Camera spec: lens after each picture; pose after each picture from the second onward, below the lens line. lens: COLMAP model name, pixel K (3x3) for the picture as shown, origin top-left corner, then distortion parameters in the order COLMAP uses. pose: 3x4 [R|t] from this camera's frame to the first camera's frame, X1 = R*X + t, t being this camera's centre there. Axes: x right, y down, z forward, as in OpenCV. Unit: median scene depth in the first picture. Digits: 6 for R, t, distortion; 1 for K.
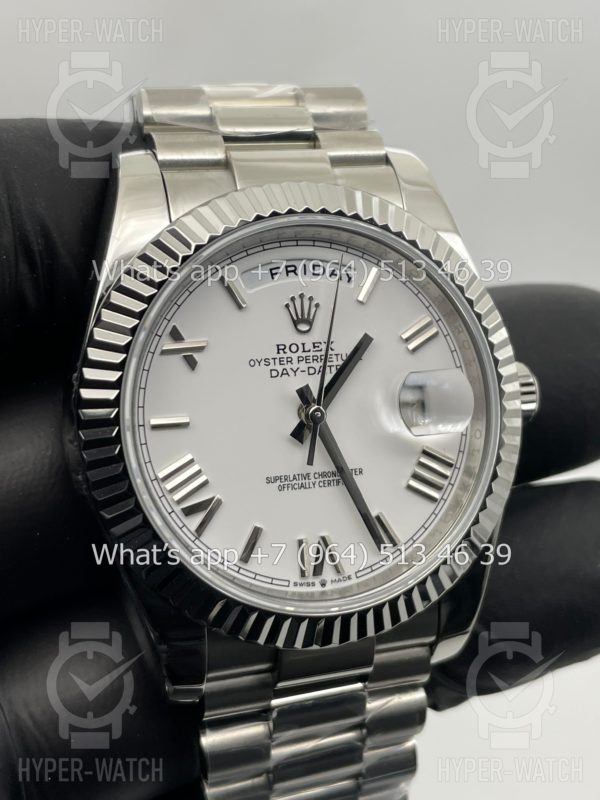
lens RADIAL K [[1258.7, 0, 299.2], [0, 1258.7, 397.5], [0, 0, 1]] dist [0.169116, 0.000000]
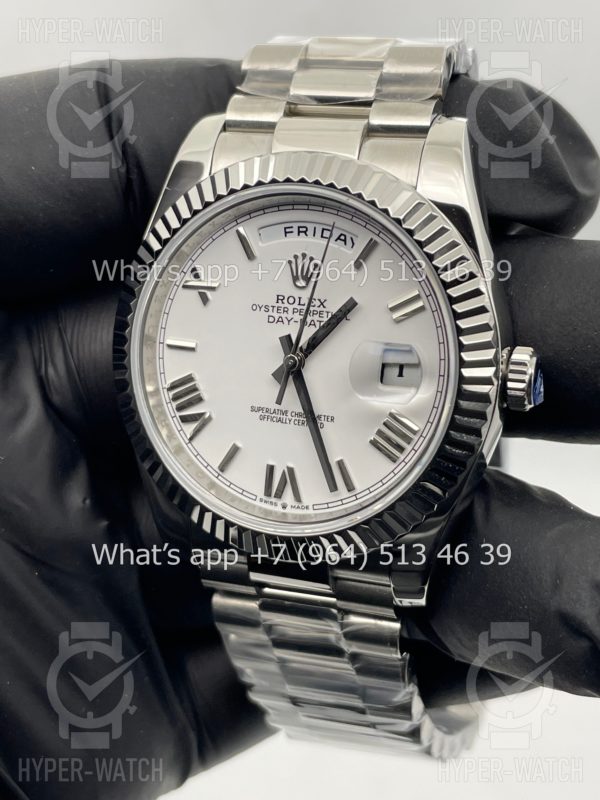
lens RADIAL K [[1258.7, 0, 295.6], [0, 1258.7, 392.0], [0, 0, 1]] dist [0.169116, 0.000000]
pose [[0.767820, 0.211562, -0.604727, 0.700368], [-0.133929, 0.976052, 0.171420, -0.153133], [0.626511, -0.050629, 0.777766, 0.116627]]
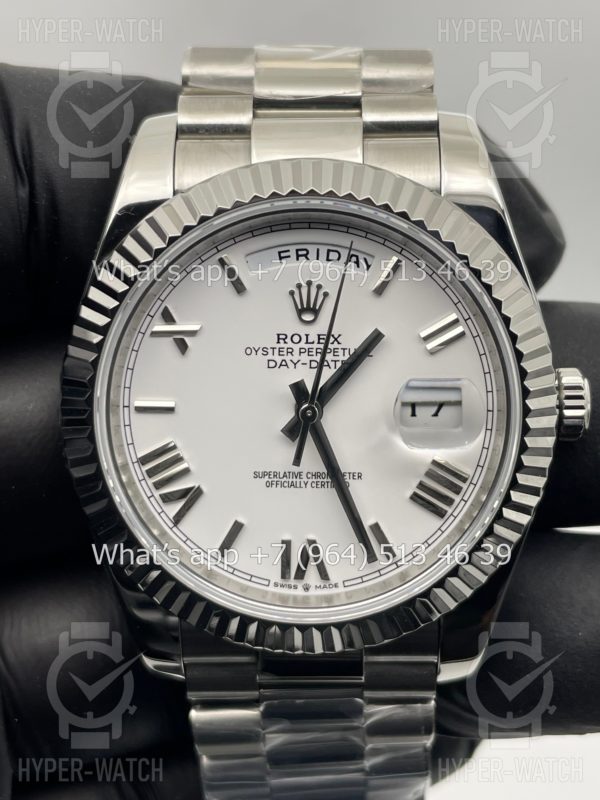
lens RADIAL K [[1258.7, 0, 301.7], [0, 1258.7, 405.4], [0, 0, 1]] dist [0.169116, 0.000000]
pose [[0.941345, 0.114058, -0.317586, 0.301791], [-0.077437, 0.989044, 0.125678, -0.107890], [0.328441, -0.093713, 0.939864, 0.117581]]
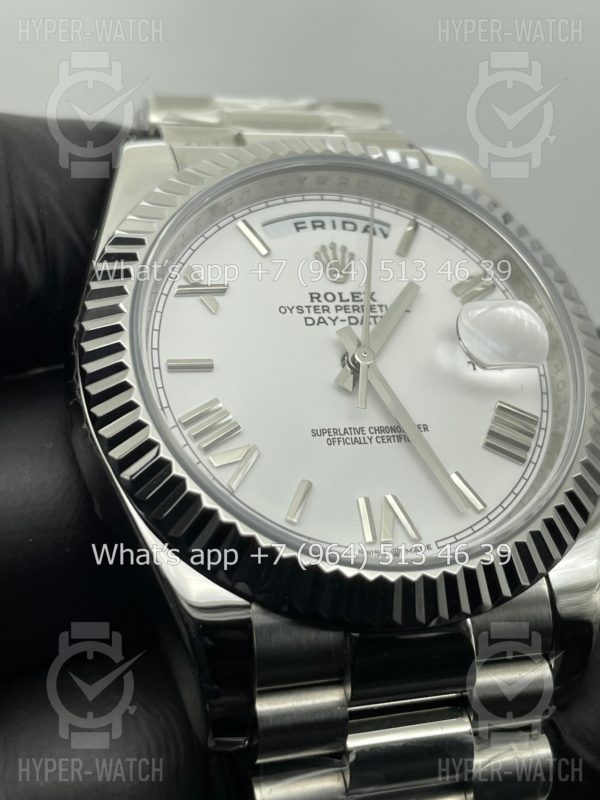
lens RADIAL K [[1258.7, 0, 303.1], [0, 1258.7, 403.1], [0, 0, 1]] dist [0.169116, 0.000000]
pose [[0.994326, -0.105312, -0.015024, -0.017038], [0.089264, 0.902819, -0.420654, 0.388882], [0.057864, 0.416926, 0.907097, 0.242619]]
